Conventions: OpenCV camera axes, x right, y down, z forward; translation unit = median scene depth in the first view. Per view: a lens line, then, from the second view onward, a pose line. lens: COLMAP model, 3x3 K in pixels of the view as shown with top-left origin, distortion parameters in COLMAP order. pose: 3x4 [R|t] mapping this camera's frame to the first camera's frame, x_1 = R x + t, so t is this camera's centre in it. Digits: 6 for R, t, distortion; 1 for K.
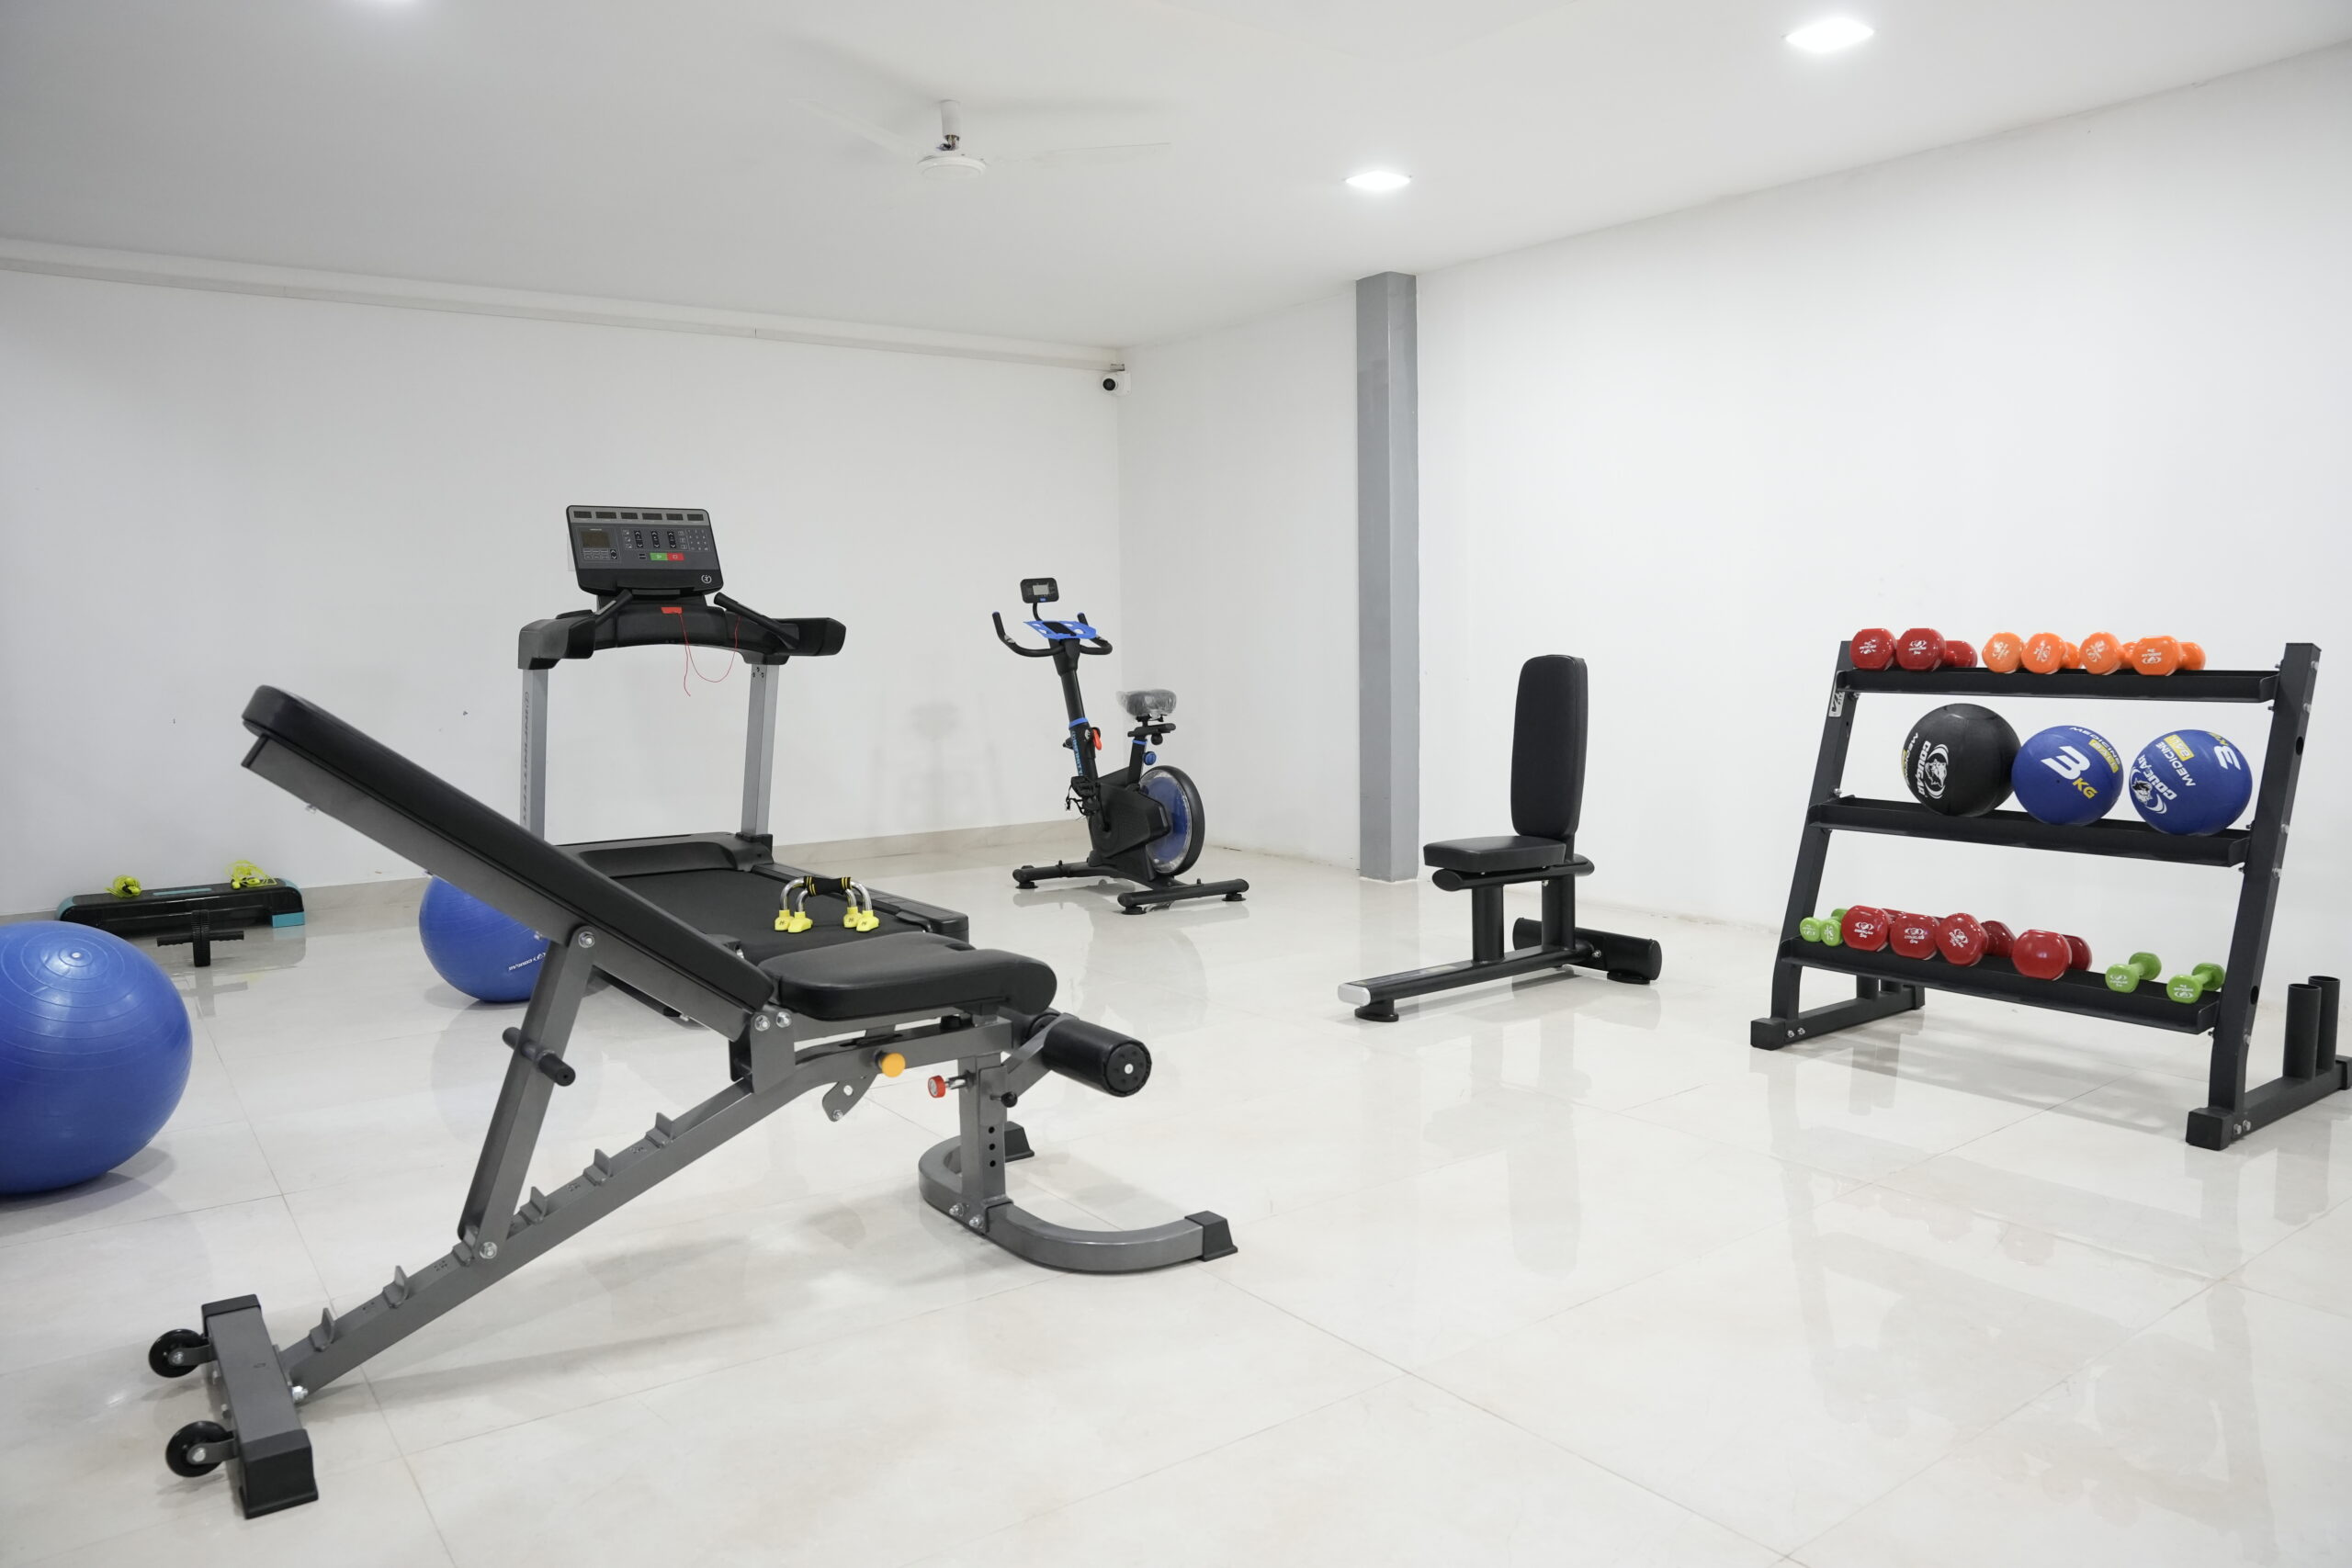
lens RADIAL K [[1608.8, 0, 1177.1], [0, 1608.8, 750.8], [0, 0, 1]] dist [-0.126196, 0.000114]
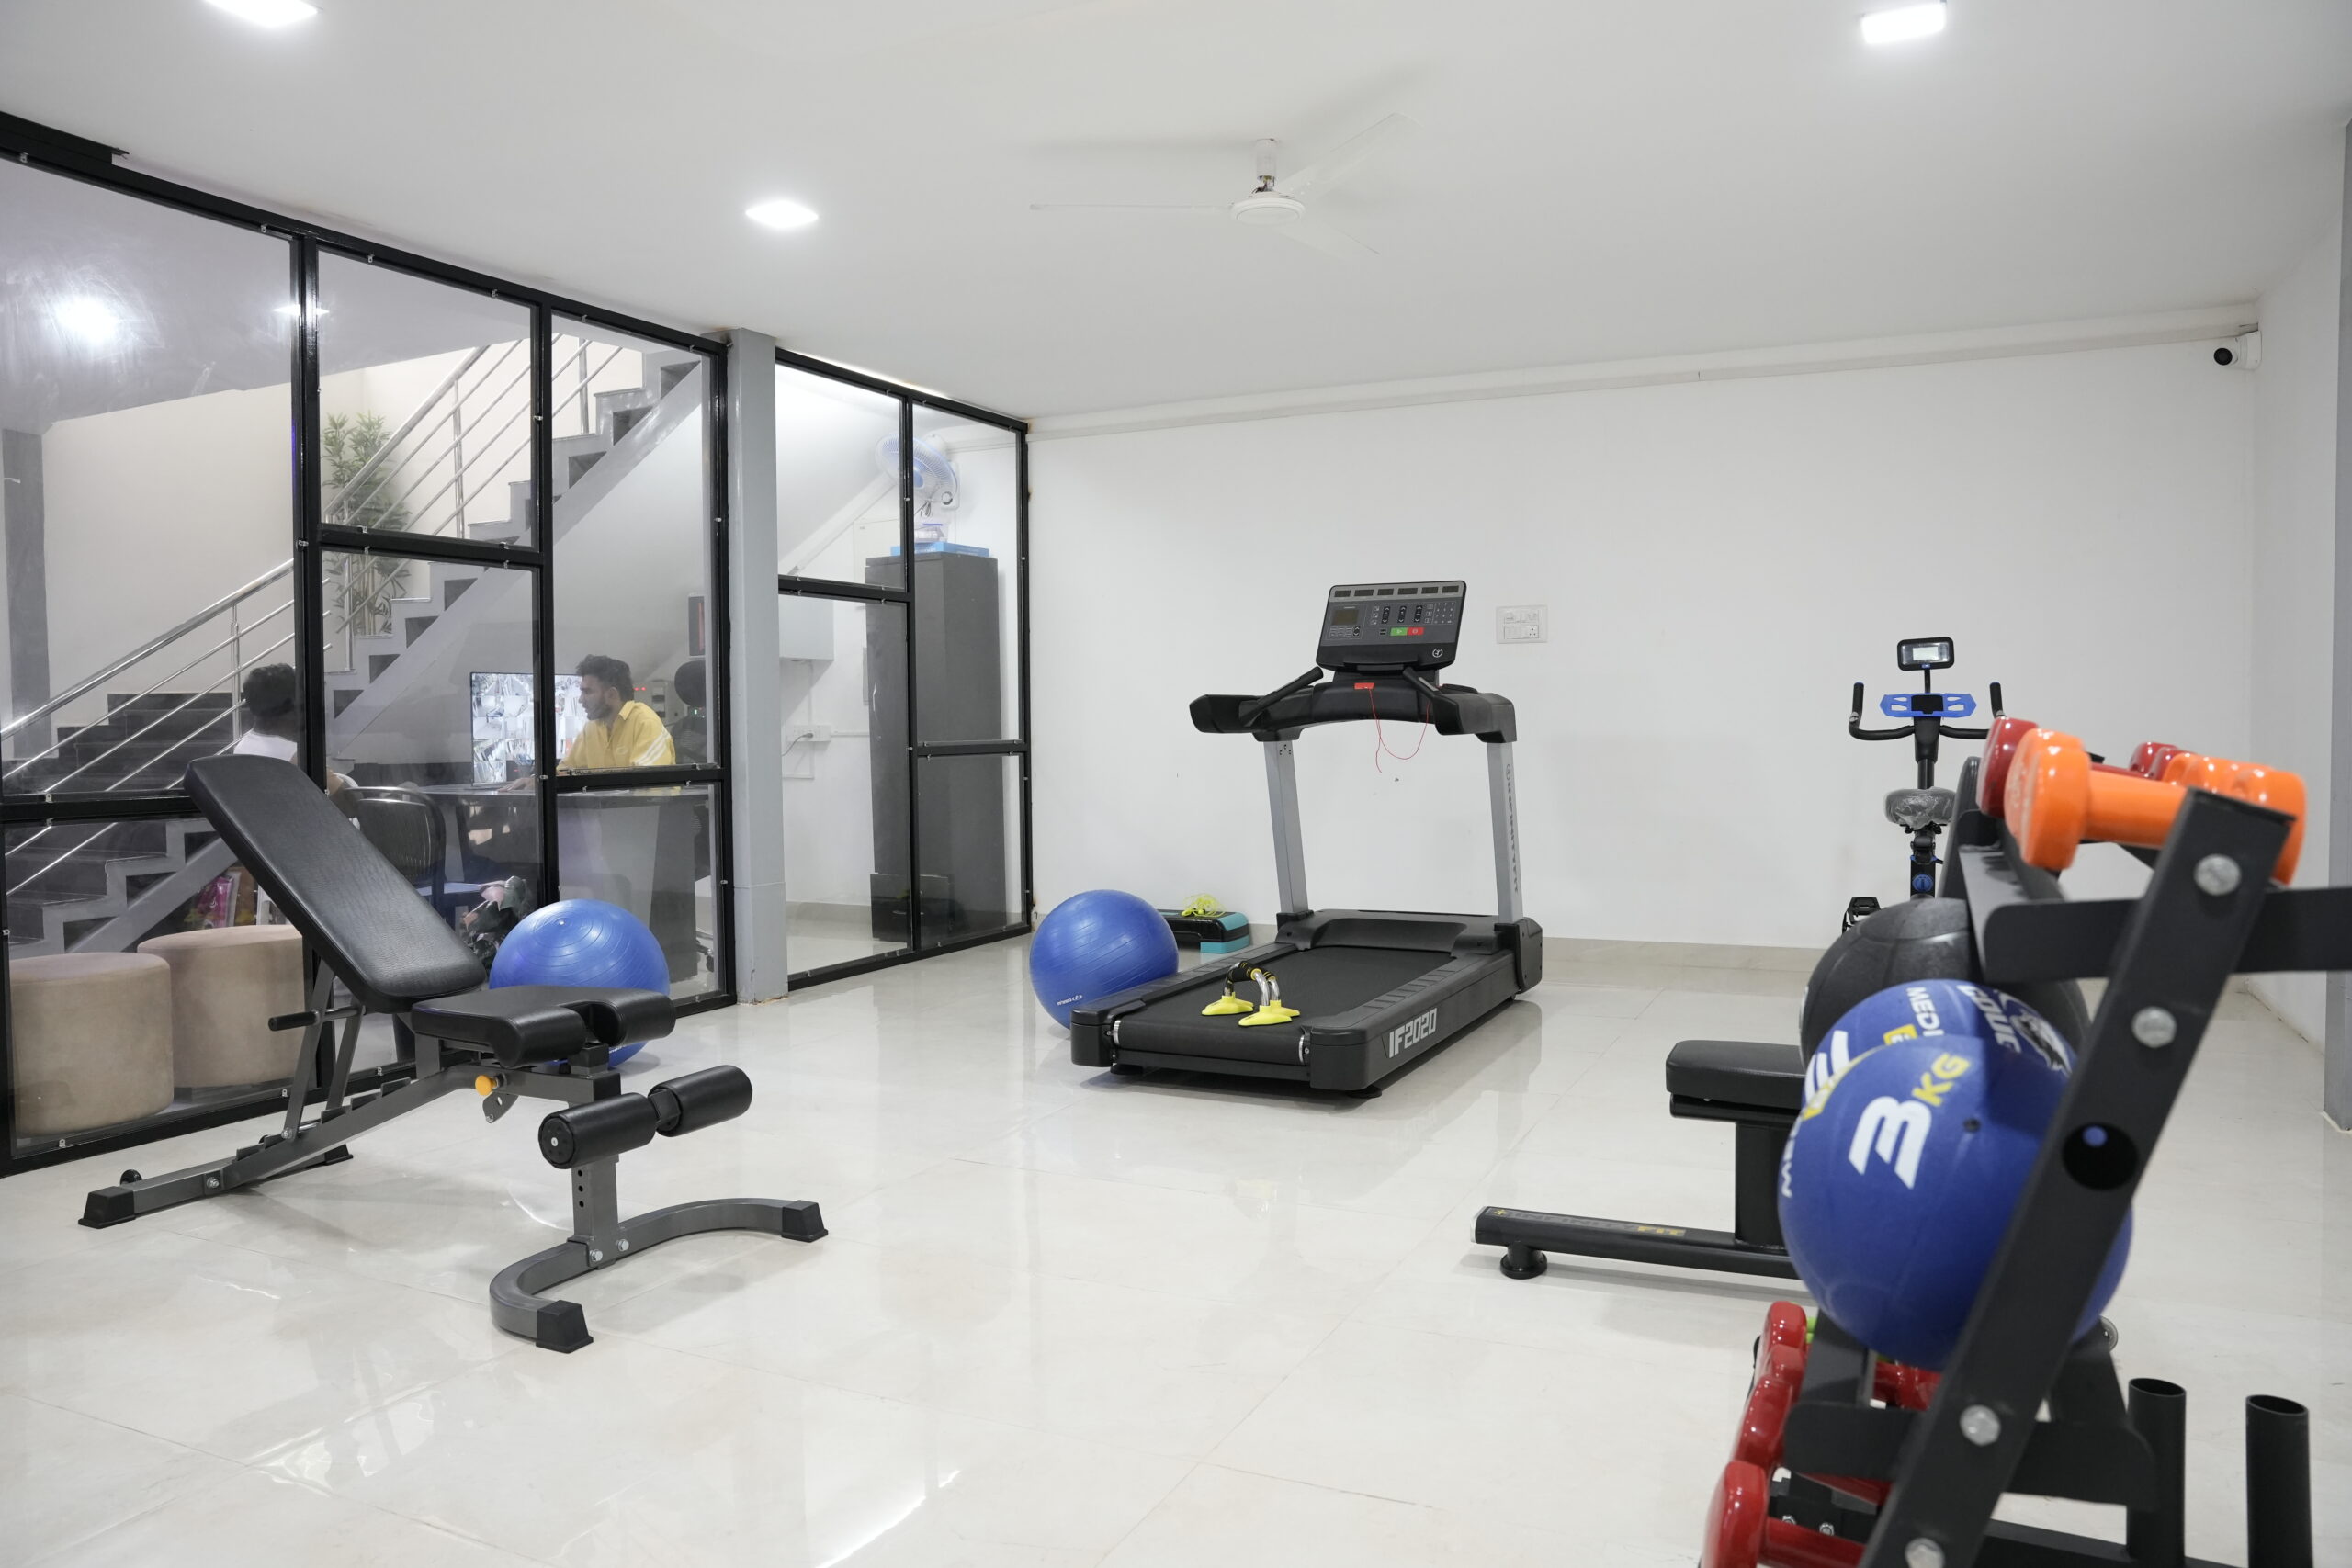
lens RADIAL K [[1595.4, 0, 1176.0], [0, 1595.4, 784.0], [0, 0, 1]] dist [-0.071810, 0.001502]
pose [[0.475708, 0.045743, -0.878413, 0.499240], [-0.057856, 0.998111, 0.020644, -0.038810], [0.877699, 0.041001, 0.477456, 0.398451]]
